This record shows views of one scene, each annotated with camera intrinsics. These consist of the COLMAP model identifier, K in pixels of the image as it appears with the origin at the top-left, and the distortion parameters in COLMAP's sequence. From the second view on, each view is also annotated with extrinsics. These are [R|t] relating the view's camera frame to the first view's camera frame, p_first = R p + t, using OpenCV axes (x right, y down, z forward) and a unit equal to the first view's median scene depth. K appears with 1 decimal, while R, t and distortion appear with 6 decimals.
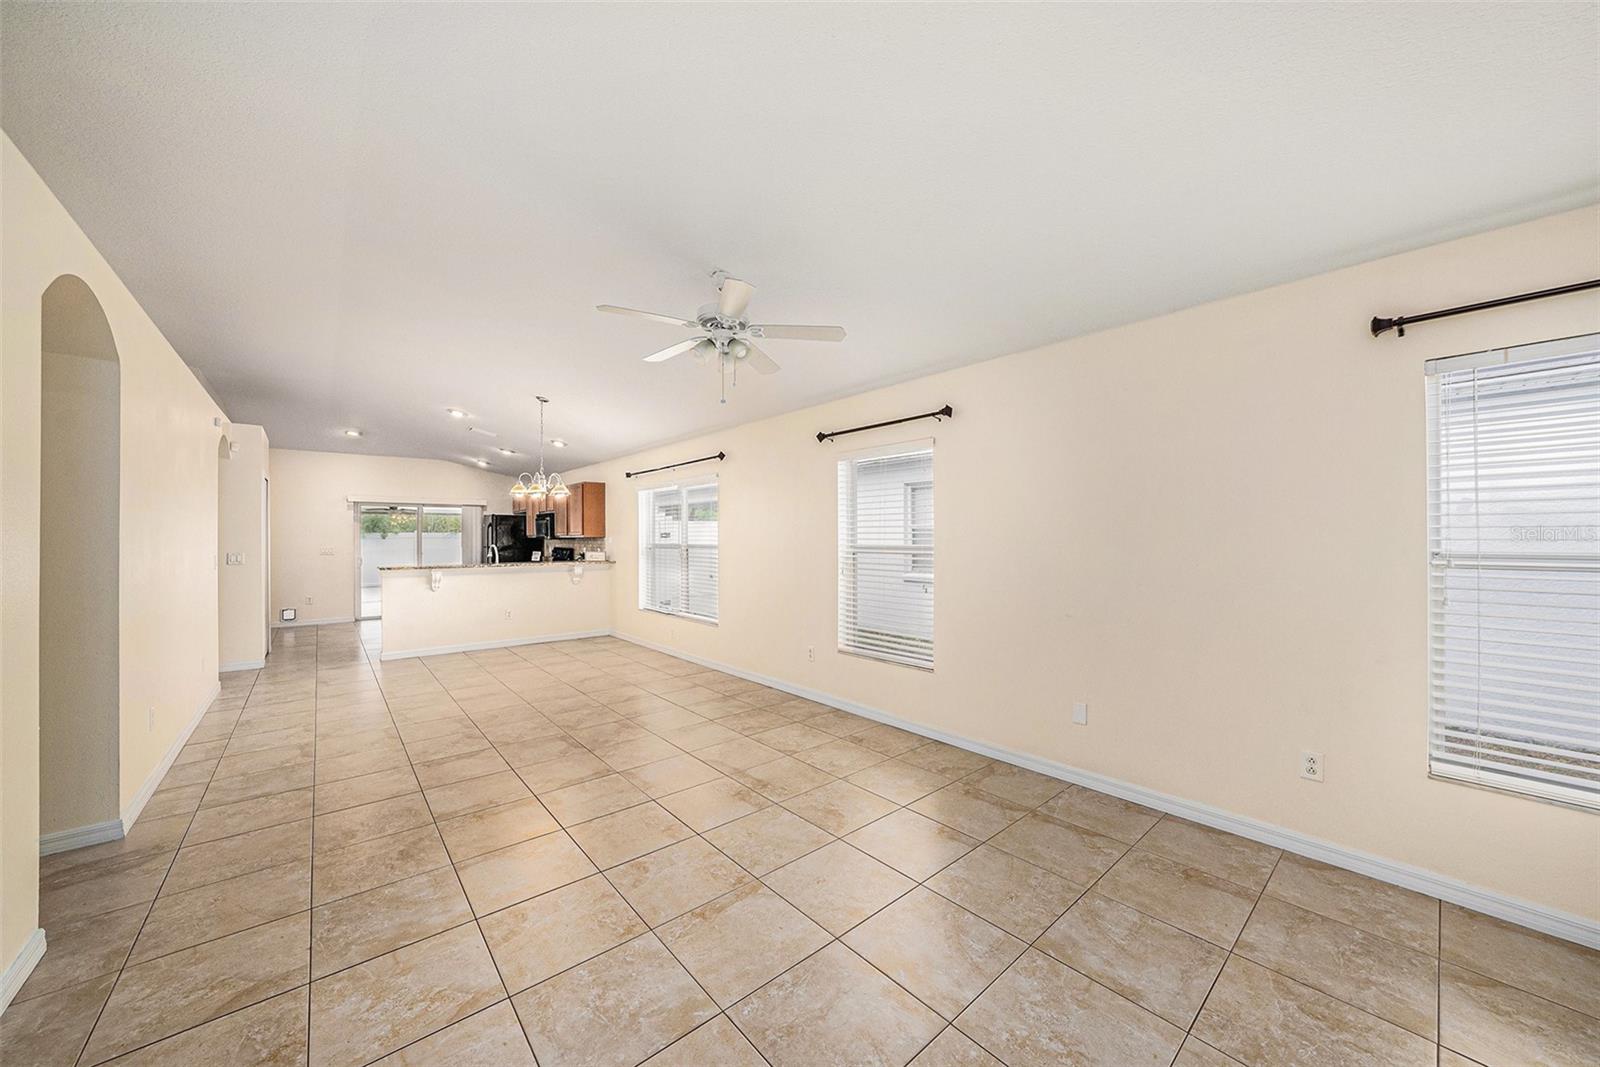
lens RADIAL K [[565.9, 0, 801.5], [0, 565.9, 536.8], [0, 0, 1]] dist [-0.019097, 0.001476]
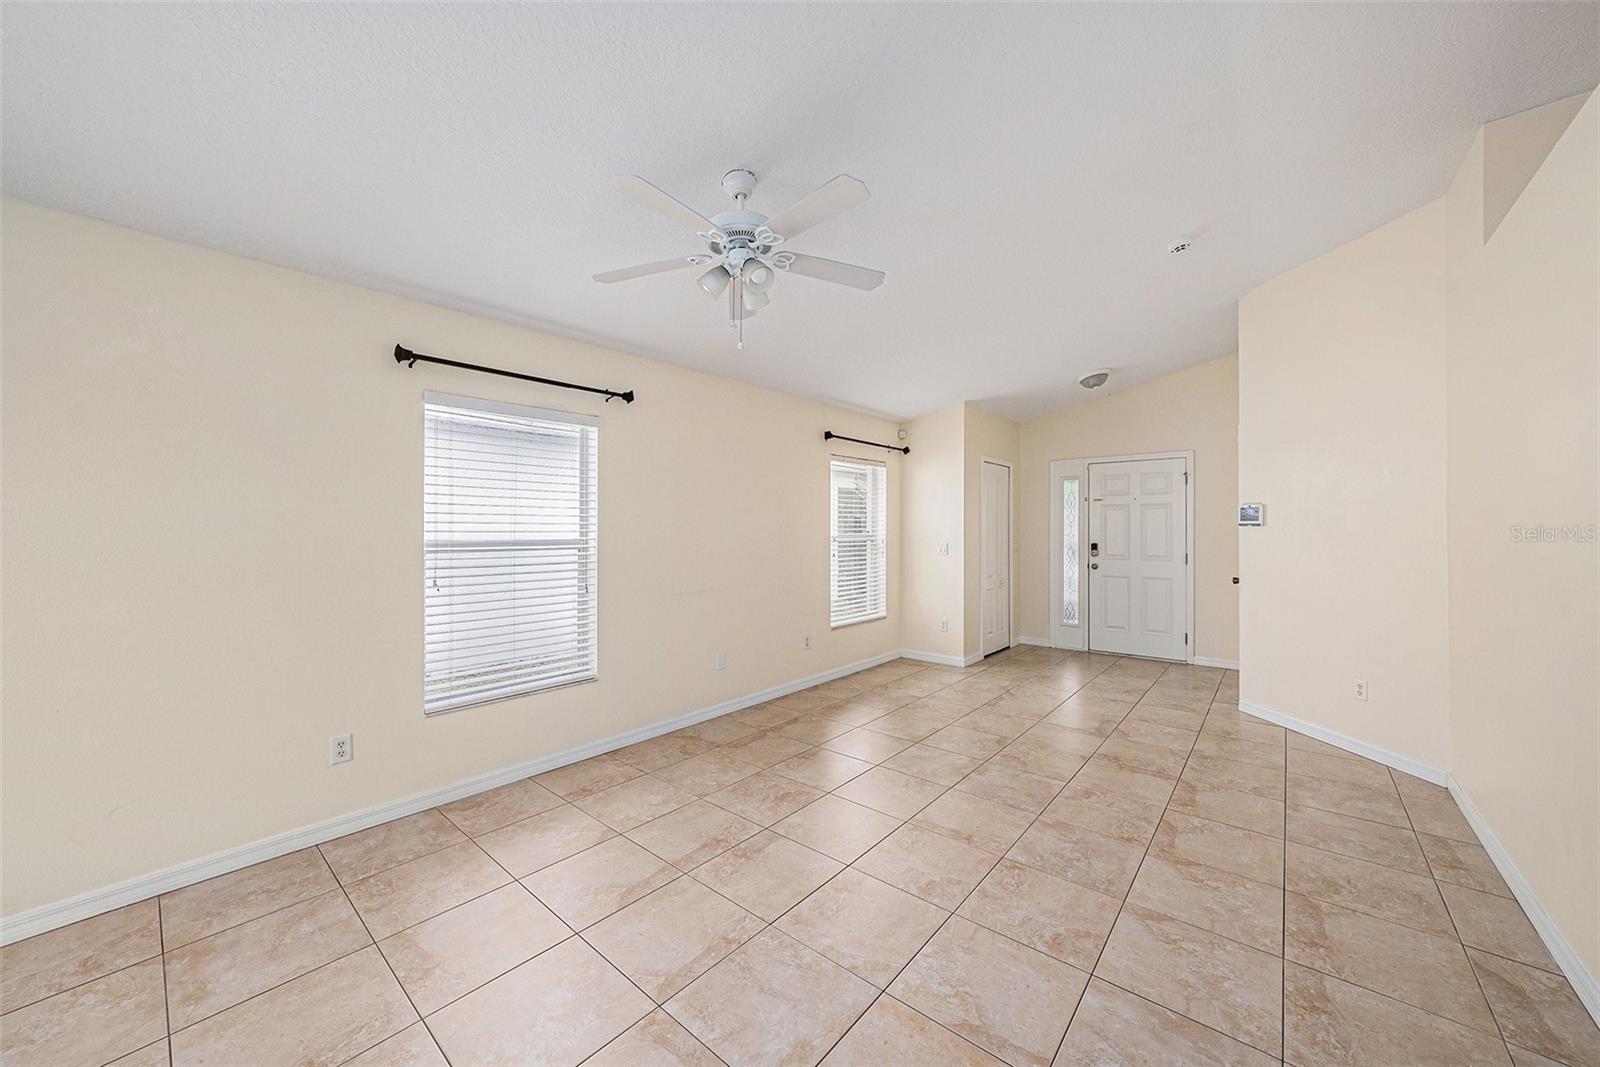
lens RADIAL K [[583.1, 0, 800.1], [0, 583.1, 536.5], [0, 0, 1]] dist [-0.023575, 0.003552]
pose [[-0.151305, -0.010966, 0.988426, -0.892683], [-0.000023, 0.999938, 0.011090, 0.002848], [-0.988487, 0.001655, -0.151296, 1.019708]]
